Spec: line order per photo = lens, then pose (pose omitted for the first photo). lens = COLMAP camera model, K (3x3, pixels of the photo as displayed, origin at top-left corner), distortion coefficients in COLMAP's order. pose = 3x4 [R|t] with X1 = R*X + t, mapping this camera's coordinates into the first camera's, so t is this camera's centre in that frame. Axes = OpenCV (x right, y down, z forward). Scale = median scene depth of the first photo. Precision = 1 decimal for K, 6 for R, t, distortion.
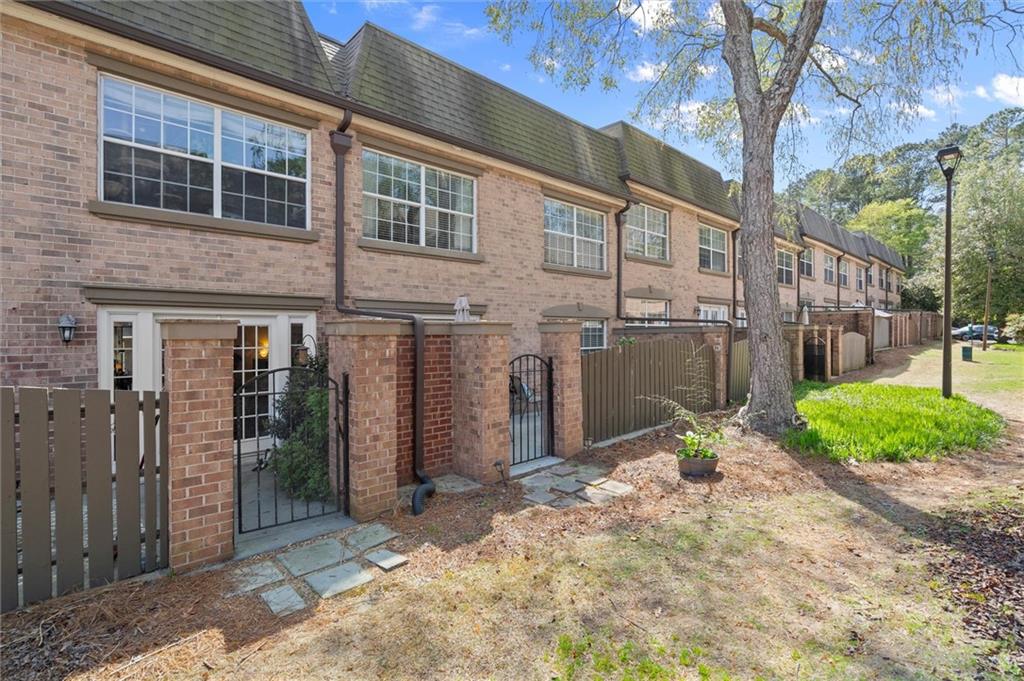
lens RADIAL K [[475.5, 0, 518.0], [0, 475.5, 331.9], [0, 0, 1]] dist [-0.008052, 0.002635]
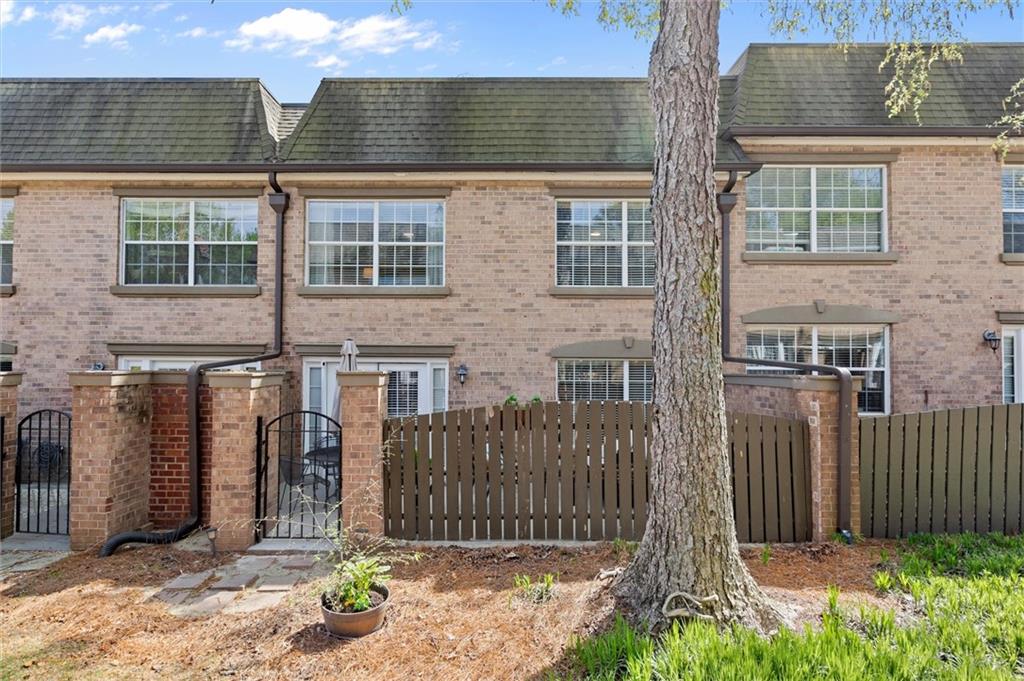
lens RADIAL K [[499.6, 0, 510.8], [0, 499.6, 349.6], [0, 0, 1]] dist [-0.005354, 0.000526]
pose [[0.714654, -0.006429, -0.699449, 0.808685], [-0.009267, 0.999783, -0.018658, -0.043125], [0.699417, 0.019816, 0.714439, 0.559300]]
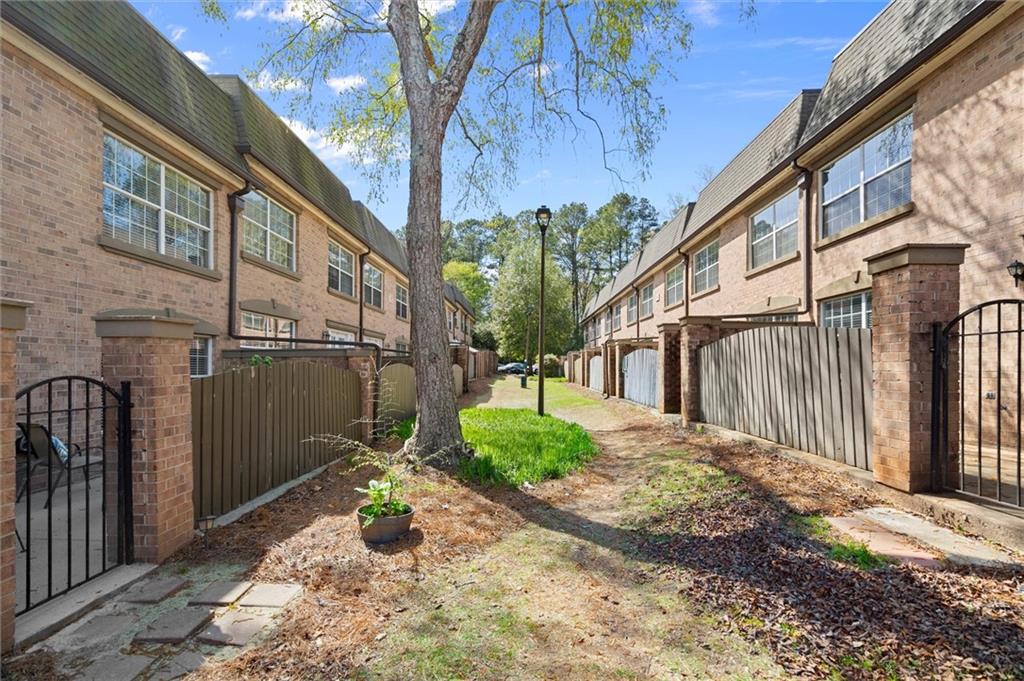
lens RADIAL K [[475.5, 0, 510.6], [0, 475.5, 367.7], [0, 0, 1]] dist [-0.008052, 0.002635]
pose [[0.707714, 0.008284, 0.706450, -0.003009], [-0.007567, 0.999963, -0.004144, 0.033173], [-0.706458, -0.002413, 0.707751, 0.288614]]
